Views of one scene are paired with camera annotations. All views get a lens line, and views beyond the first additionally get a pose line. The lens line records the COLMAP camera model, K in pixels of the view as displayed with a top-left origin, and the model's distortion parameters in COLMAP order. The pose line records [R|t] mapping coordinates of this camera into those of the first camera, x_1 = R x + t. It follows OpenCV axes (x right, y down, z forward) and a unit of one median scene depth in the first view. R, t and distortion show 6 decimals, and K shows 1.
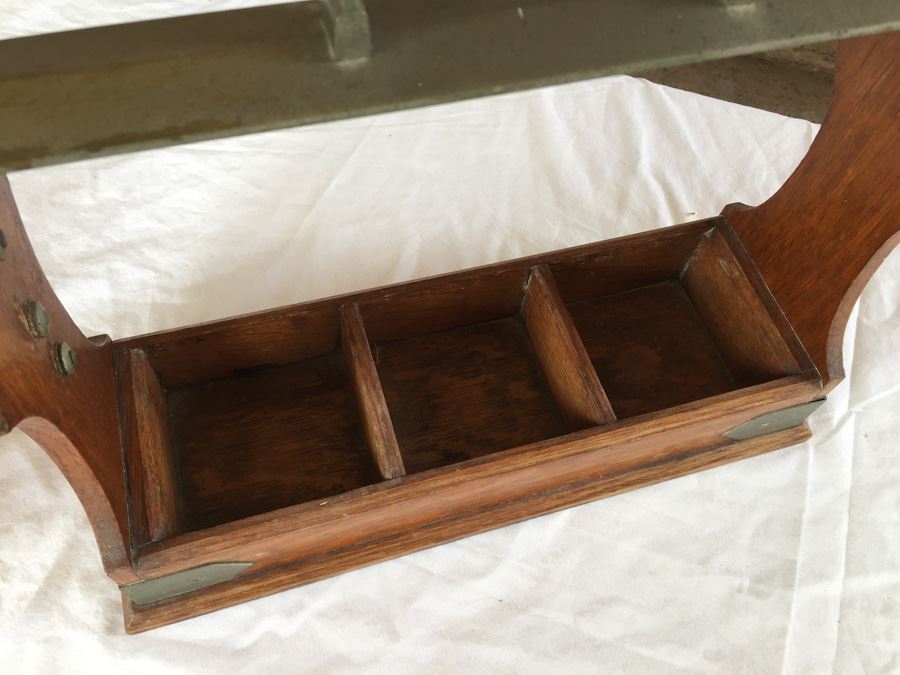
lens RADIAL K [[773.2, 0, 446.0], [0, 773.2, 333.5], [0, 0, 1]] dist [0.081550, -0.142908]
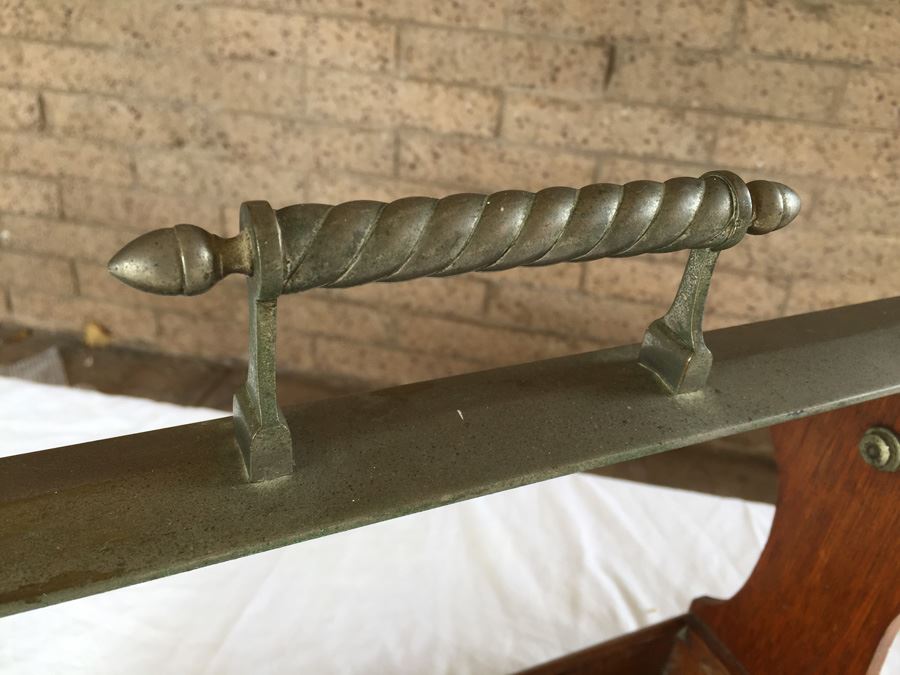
lens RADIAL K [[773.2, 0, 446.0], [0, 773.2, 333.5], [0, 0, 1]] dist [0.081550, -0.142908]
pose [[0.991600, -0.055345, 0.116901, -0.014153], [0.104714, 0.874042, -0.474431, -0.044322], [-0.075919, 0.482687, 0.872496, 0.111216]]
